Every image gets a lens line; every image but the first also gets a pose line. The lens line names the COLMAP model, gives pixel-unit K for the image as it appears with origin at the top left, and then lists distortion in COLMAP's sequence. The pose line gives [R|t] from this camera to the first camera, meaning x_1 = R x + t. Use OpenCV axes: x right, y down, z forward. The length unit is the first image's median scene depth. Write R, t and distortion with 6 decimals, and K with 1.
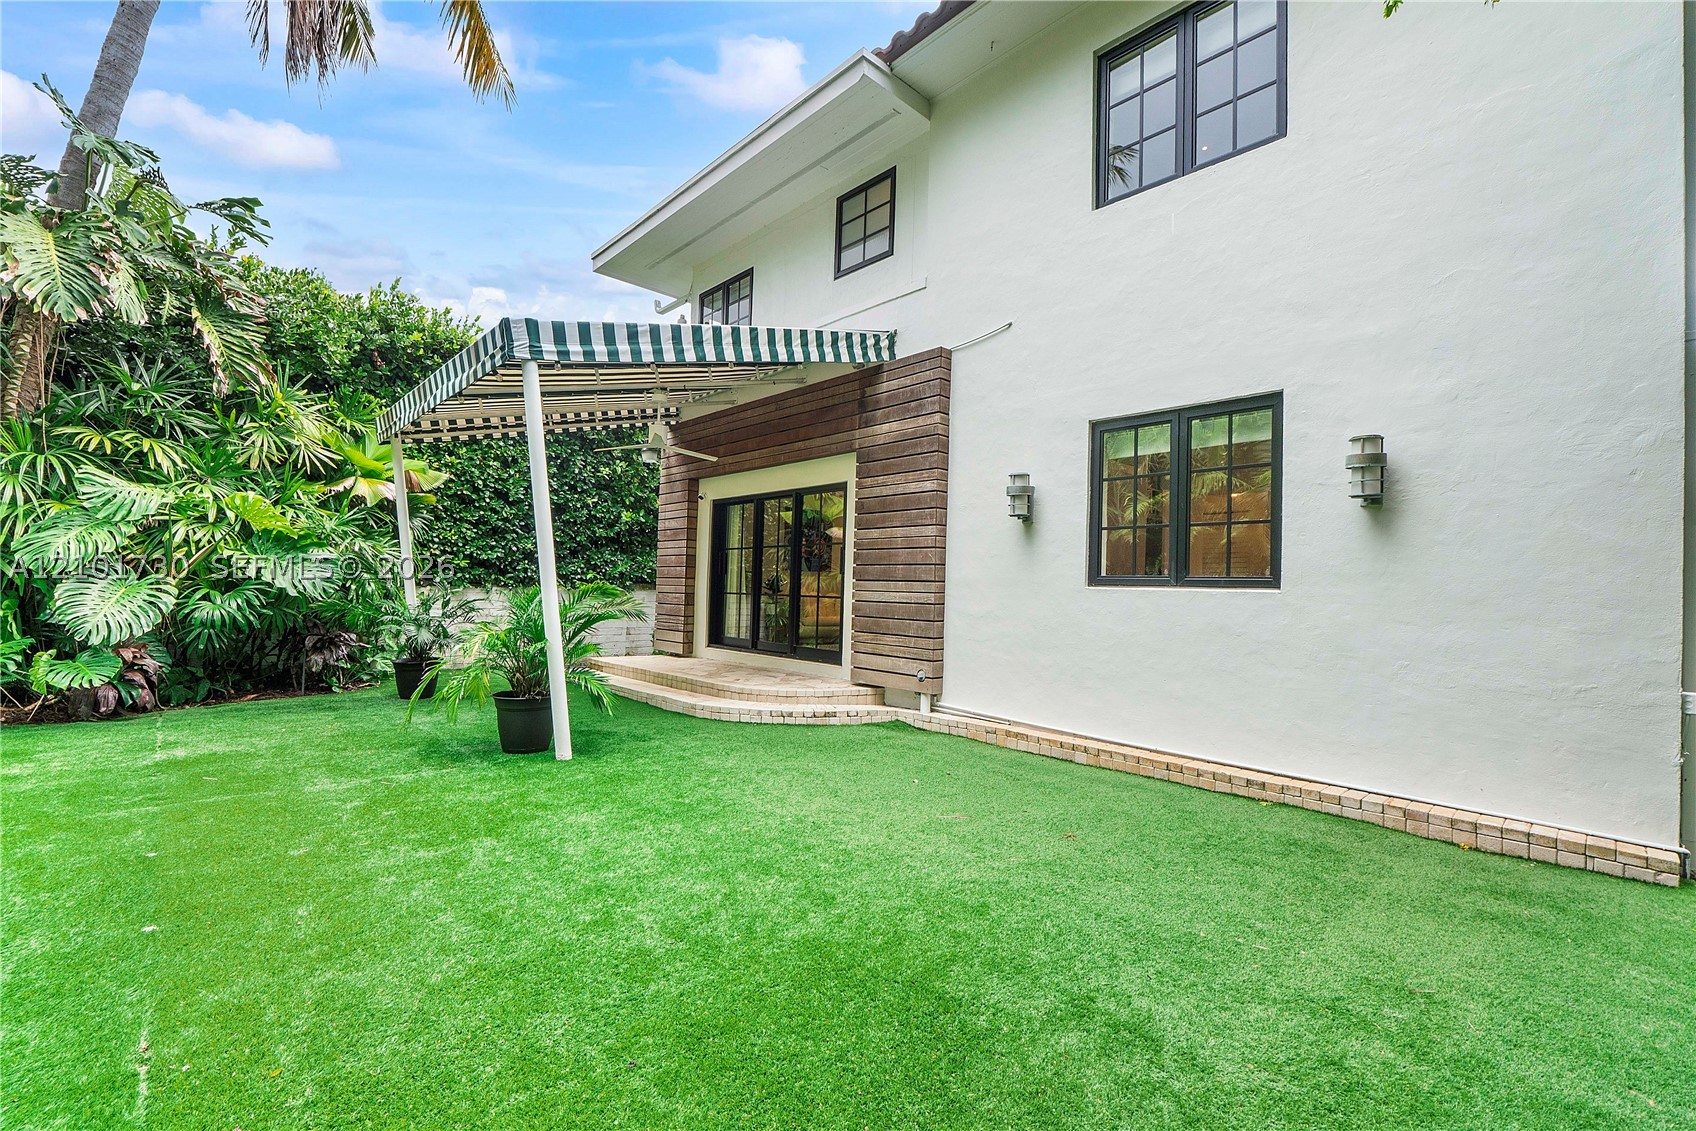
lens RADIAL K [[720.1, 0, 844.0], [0, 720.1, 571.2], [0, 0, 1]] dist [-0.007063, -0.000147]
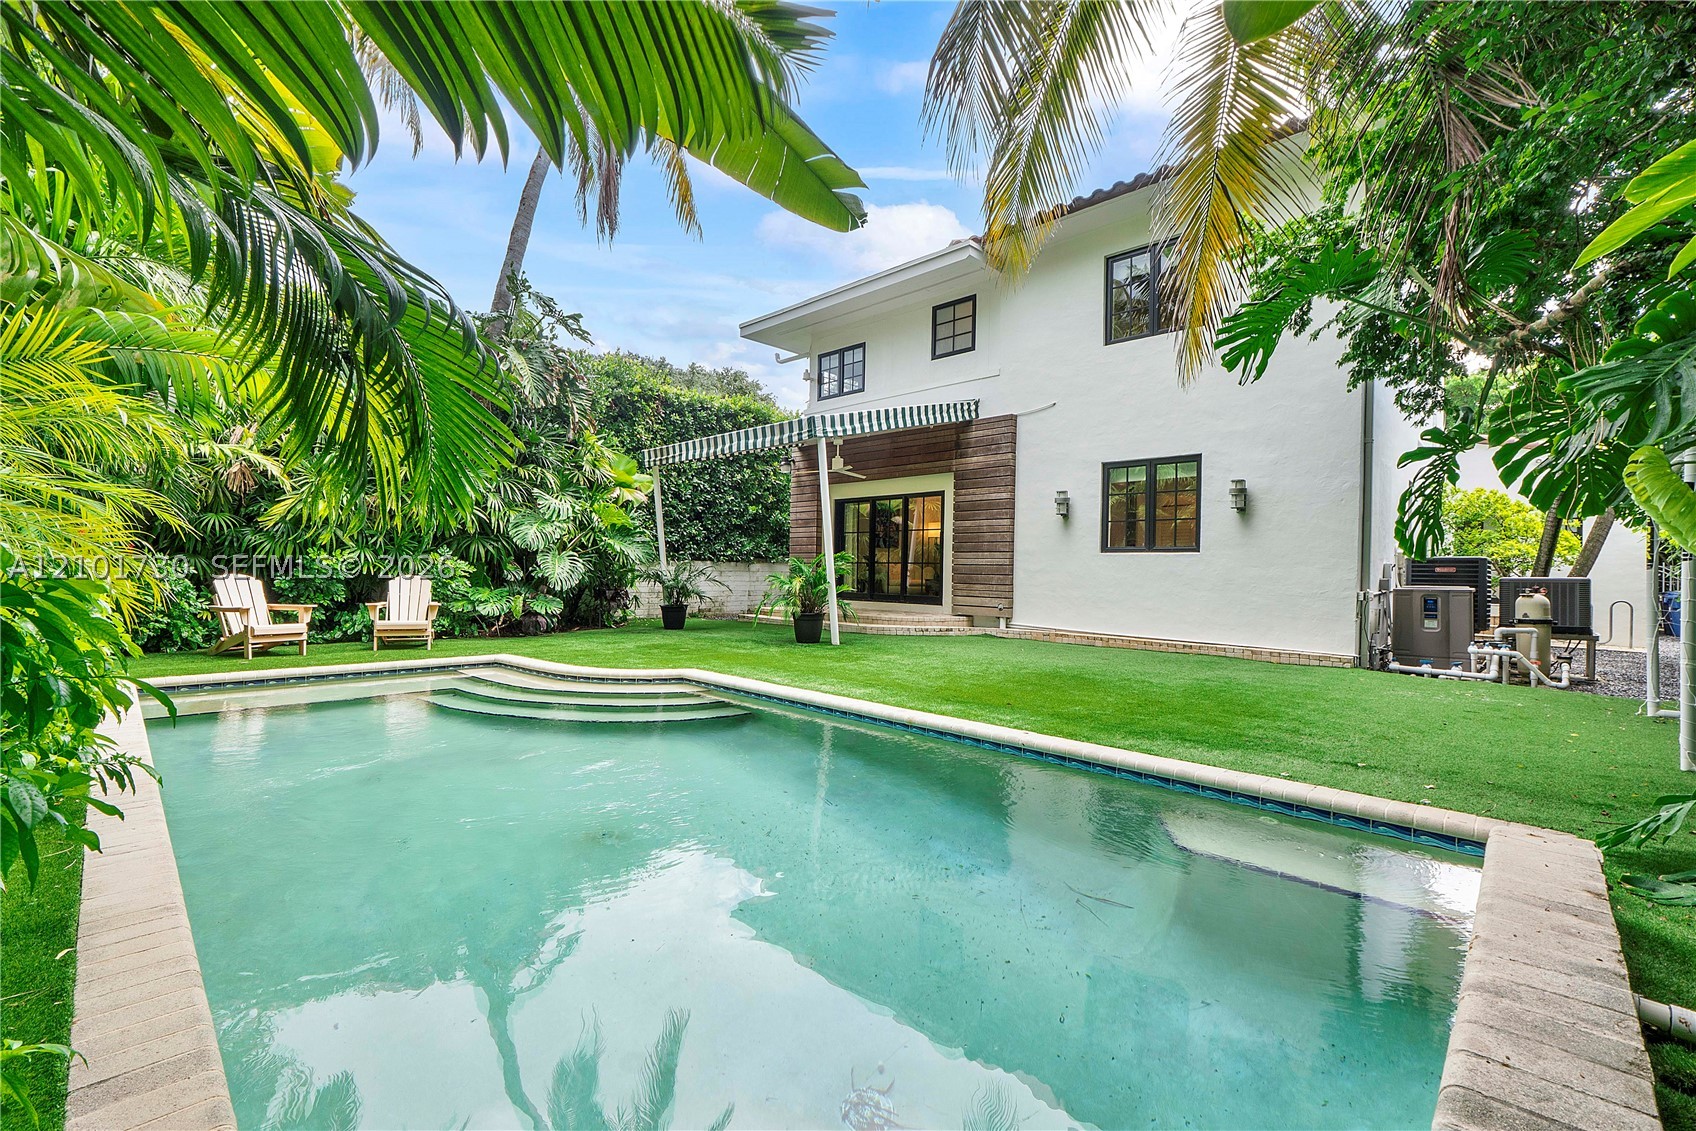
lens RADIAL K [[719.7, 0, 843.6], [0, 719.7, 567.6], [0, 0, 1]] dist [0.000431, 0.000079]
pose [[0.998850, -0.008091, 0.047263, -0.341378], [0.007086, 0.999746, 0.021392, 0.012186], [-0.047424, -0.021032, 0.998653, -0.679738]]
